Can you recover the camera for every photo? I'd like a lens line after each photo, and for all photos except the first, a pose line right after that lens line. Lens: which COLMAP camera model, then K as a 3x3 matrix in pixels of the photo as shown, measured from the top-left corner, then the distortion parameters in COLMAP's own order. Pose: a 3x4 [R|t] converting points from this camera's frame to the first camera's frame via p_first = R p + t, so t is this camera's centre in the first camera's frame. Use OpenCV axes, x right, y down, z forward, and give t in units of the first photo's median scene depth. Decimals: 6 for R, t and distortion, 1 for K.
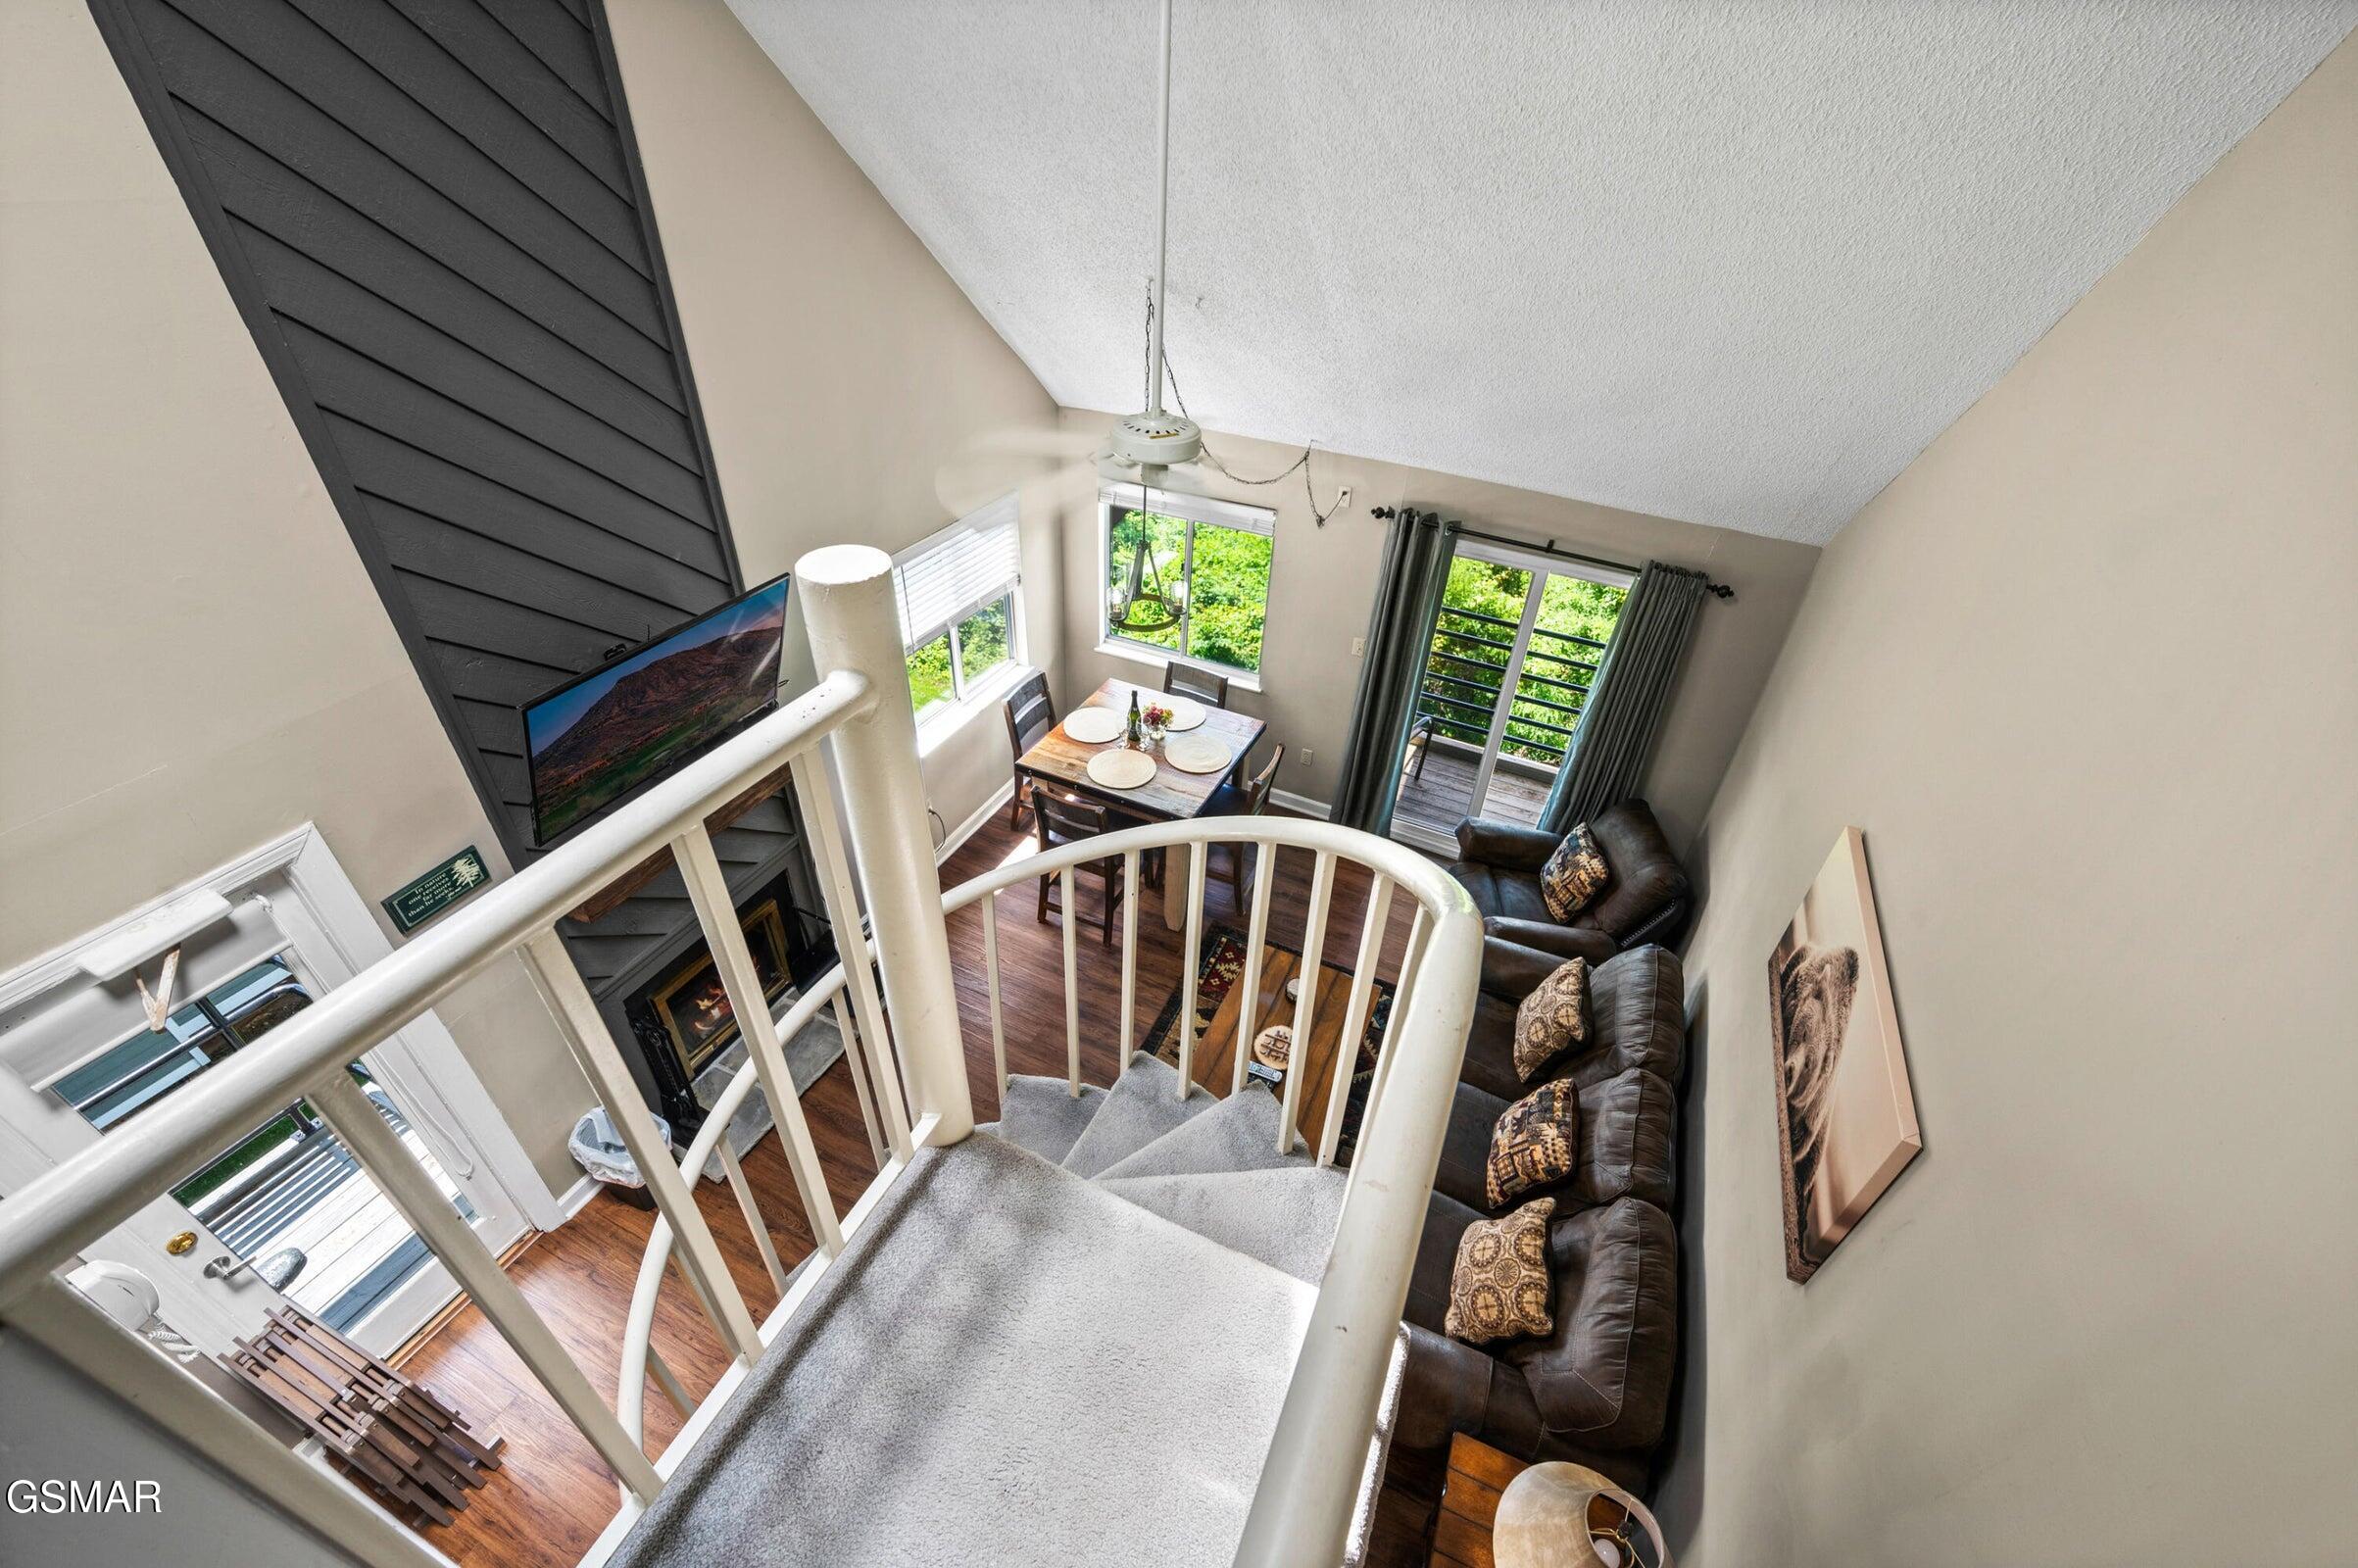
lens RADIAL K [[940.4, 0, 1190.6], [0, 940.4, 785.8], [0, 0, 1]] dist [-0.000289, -0.000146]
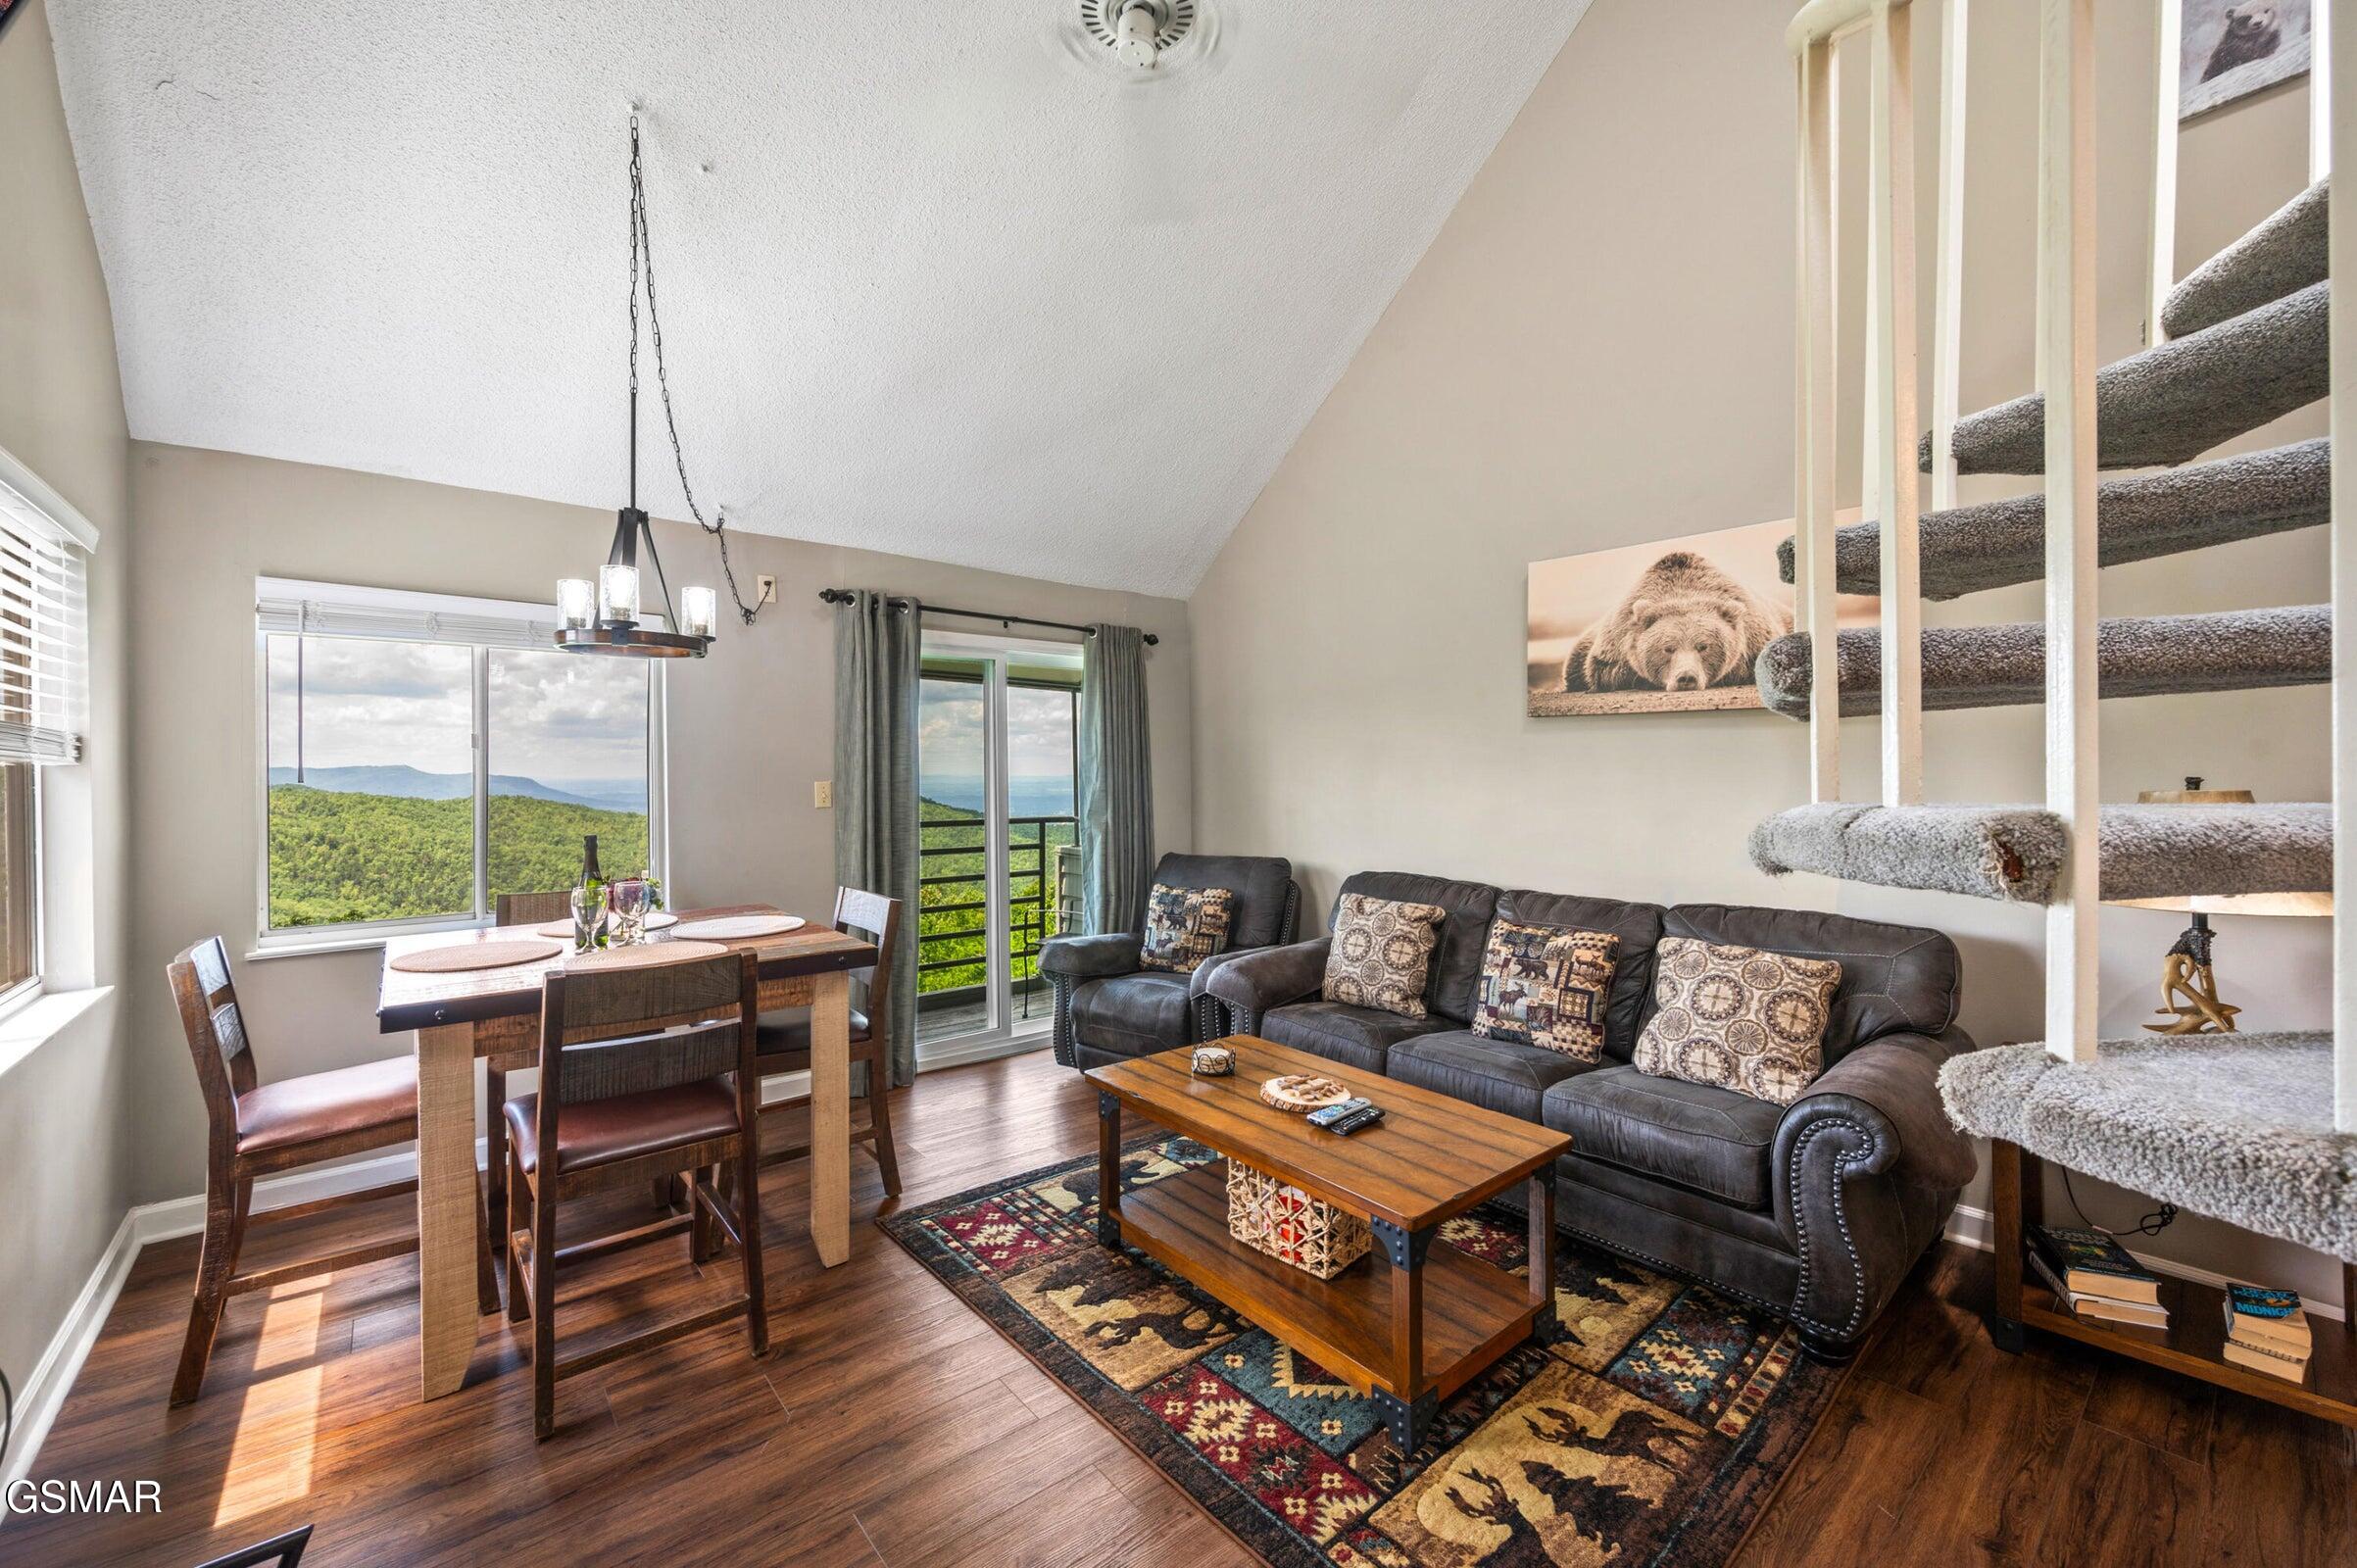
lens RADIAL K [[938.2, 0, 1169.1], [0, 938.2, 774.7], [0, 0, 1]] dist [-0.000289, -0.000052]
pose [[0.436039, -0.050334, 0.898519, -0.437430], [0.550525, 0.804737, -0.222081, 0.182558], [-0.711893, 0.591493, 0.378607, 0.649875]]
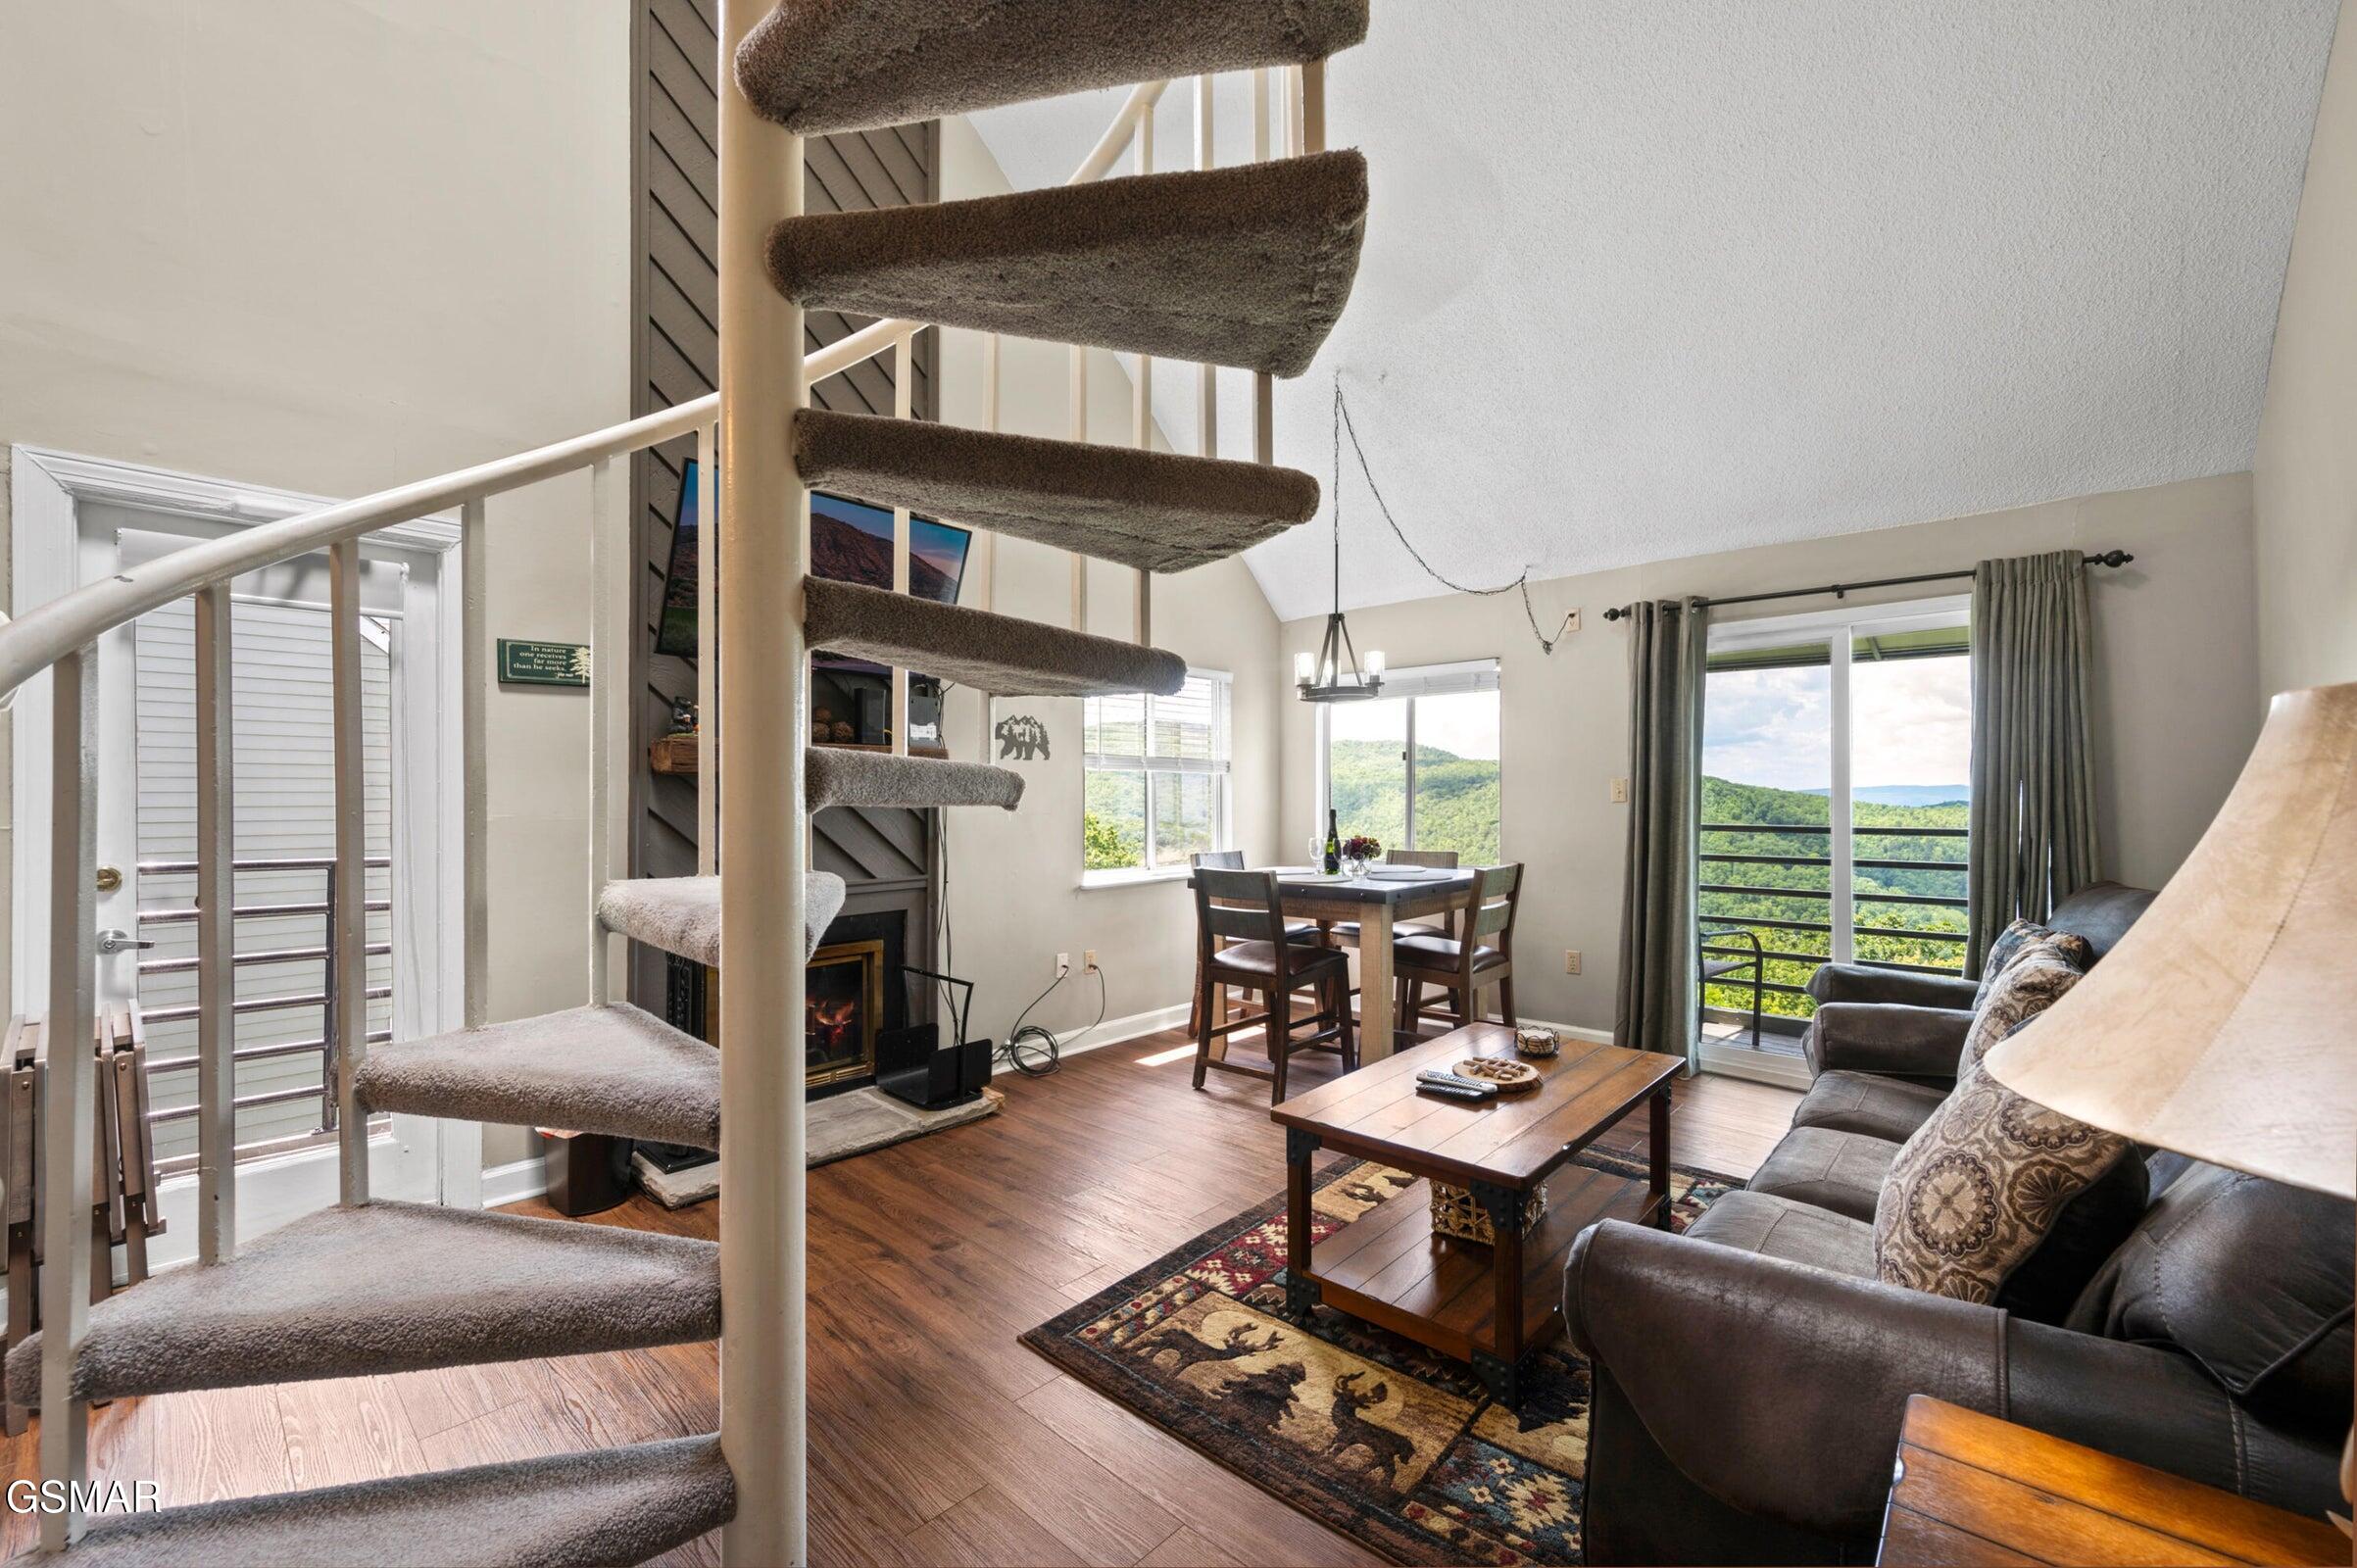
lens RADIAL K [[954.1, 0, 1195.6], [0, 954.1, 801.3], [0, 0, 1]] dist [0.009998, 0.000023]
pose [[0.951969, -0.051051, -0.301908, 0.097876], [-0.138459, 0.807664, -0.573156, 0.476209], [0.273100, 0.587429, 0.761803, 0.336115]]
